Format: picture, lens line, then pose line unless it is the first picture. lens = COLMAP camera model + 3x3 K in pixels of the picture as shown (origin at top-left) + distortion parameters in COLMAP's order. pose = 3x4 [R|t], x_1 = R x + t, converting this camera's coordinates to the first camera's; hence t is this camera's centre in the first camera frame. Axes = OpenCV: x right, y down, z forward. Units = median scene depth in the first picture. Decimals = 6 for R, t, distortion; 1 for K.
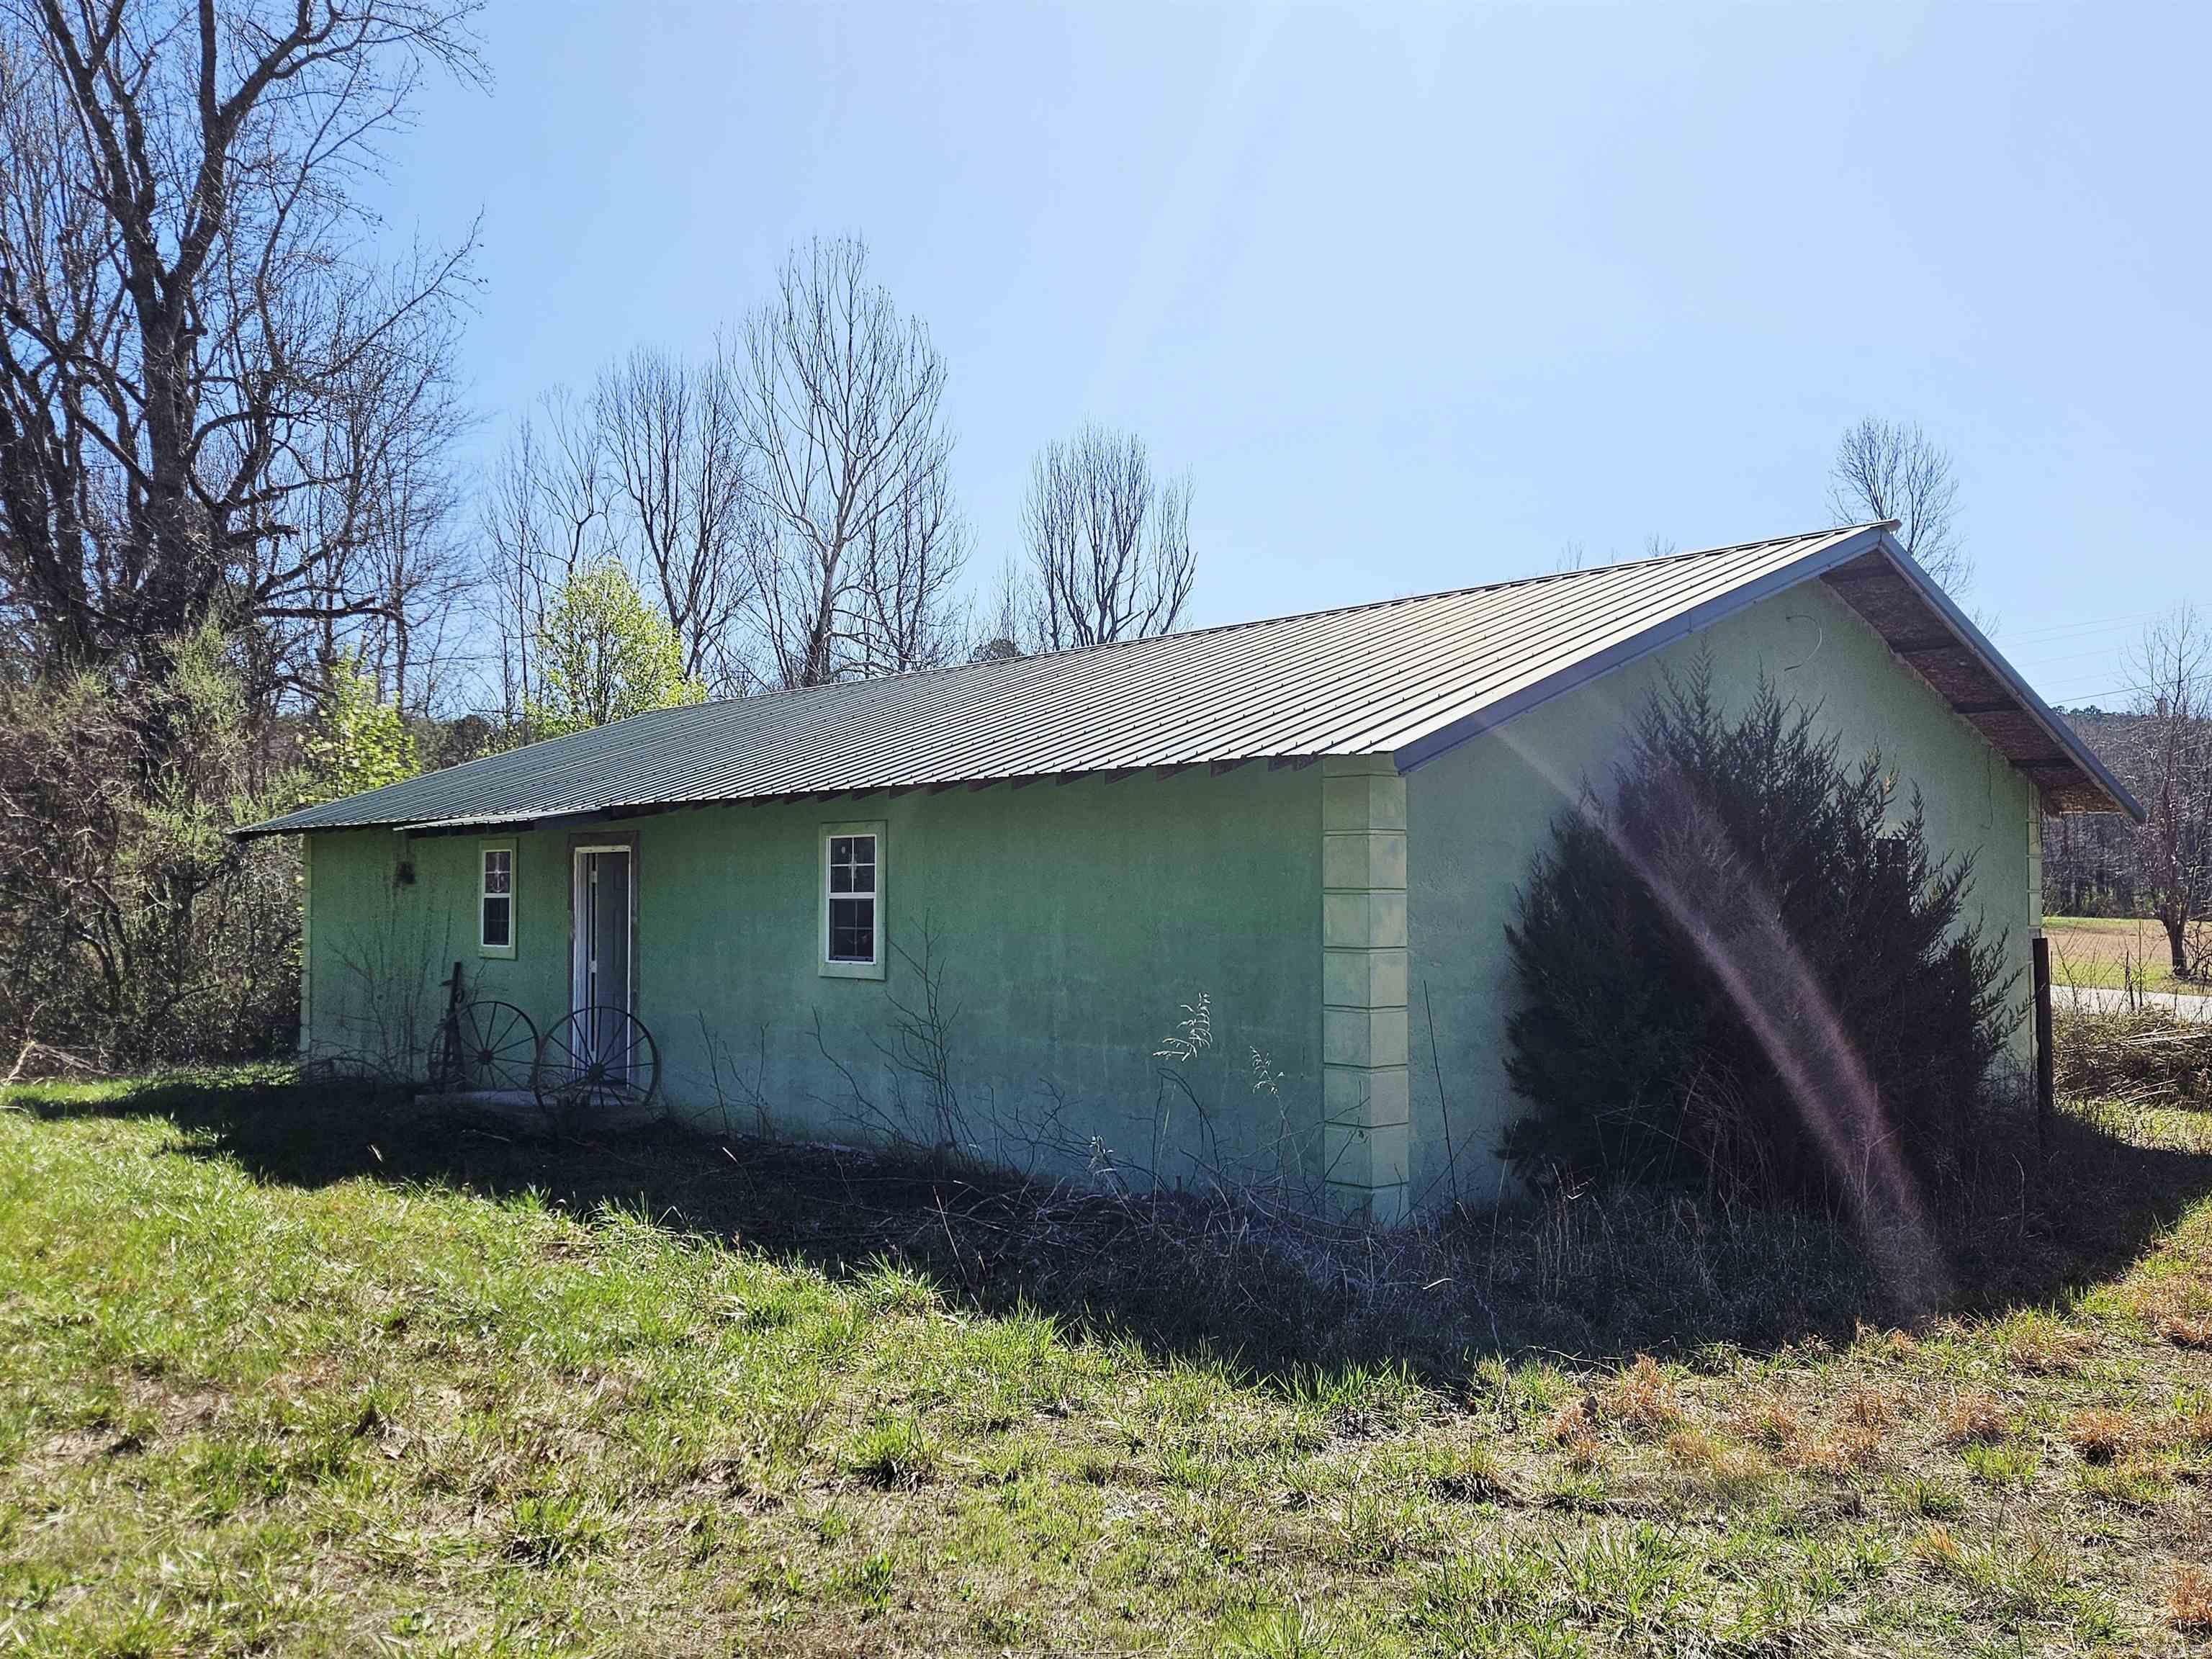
lens RADIAL K [[1862.1, 0, 1123.6], [0, 1862.1, 839.0], [0, 0, 1]] dist [0.082434, -0.032443]
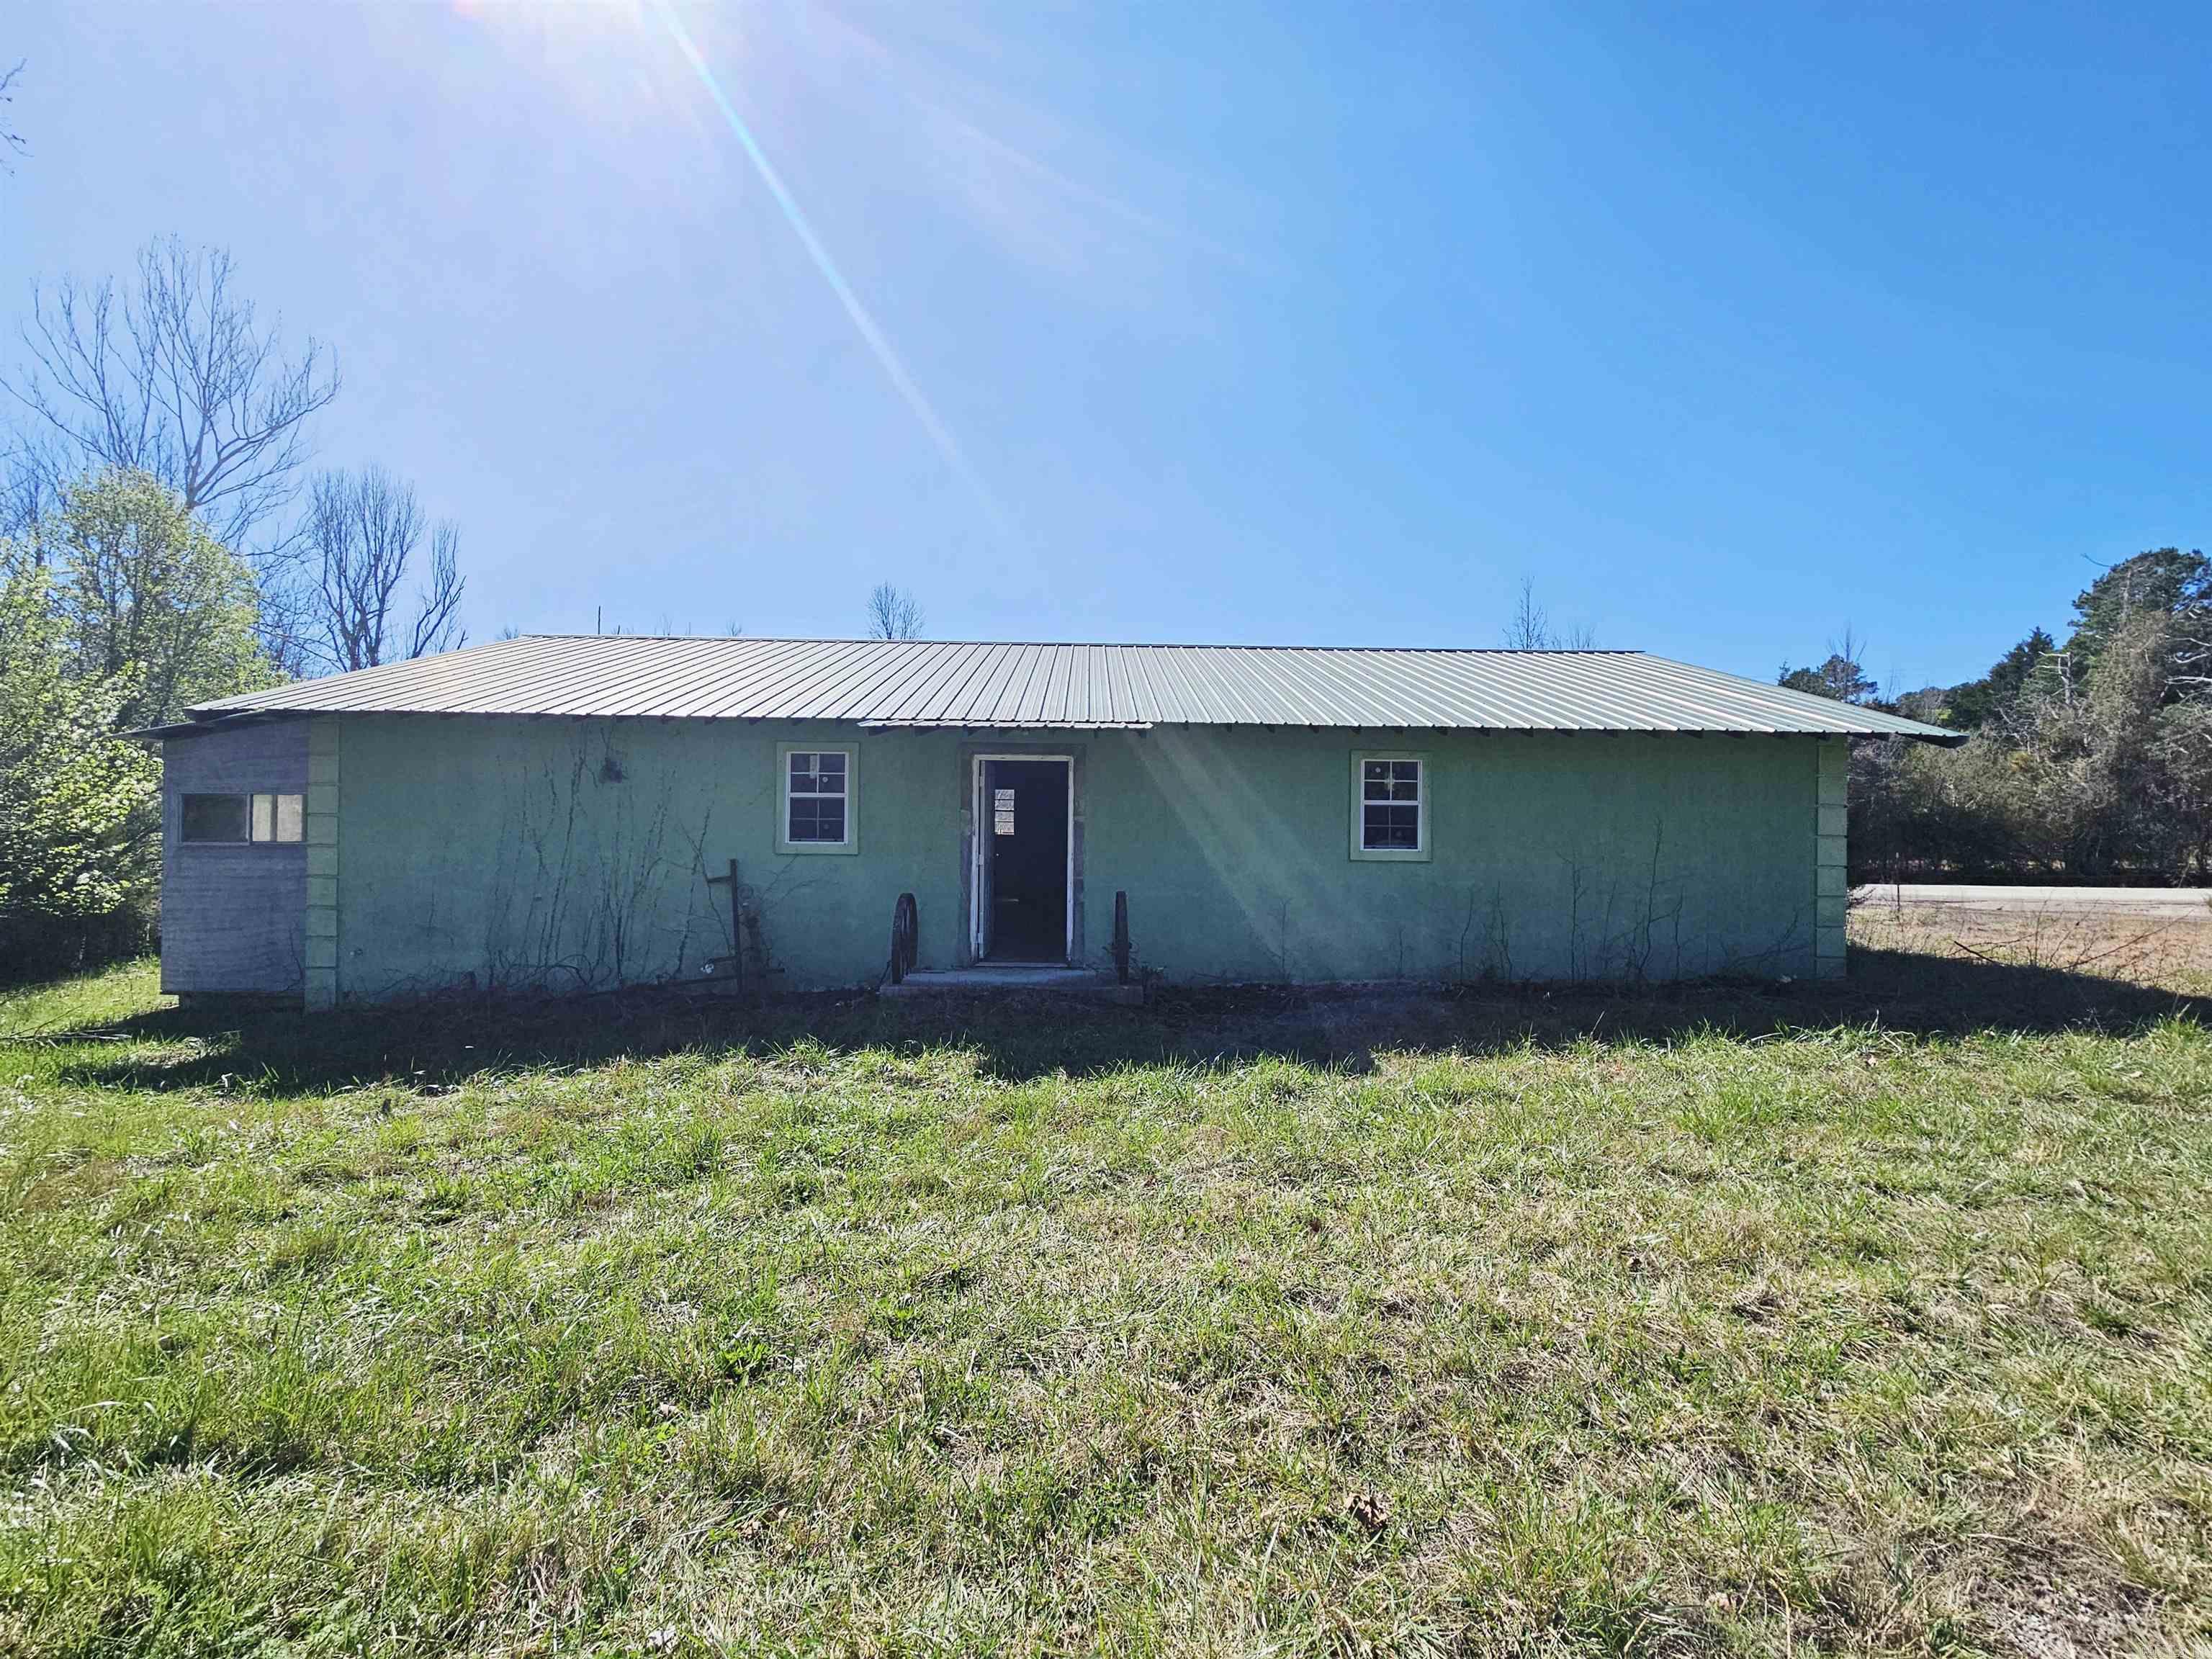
lens RADIAL K [[908.0, 0, 1105.2], [0, 908.0, 813.3], [0, 0, 1]] dist [-0.002723, 0.001071]
pose [[0.675513, -0.002097, 0.737345, -0.568994], [-0.033708, 0.998863, 0.033723, 0.015948], [-0.736577, -0.047635, 0.674674, 0.495304]]
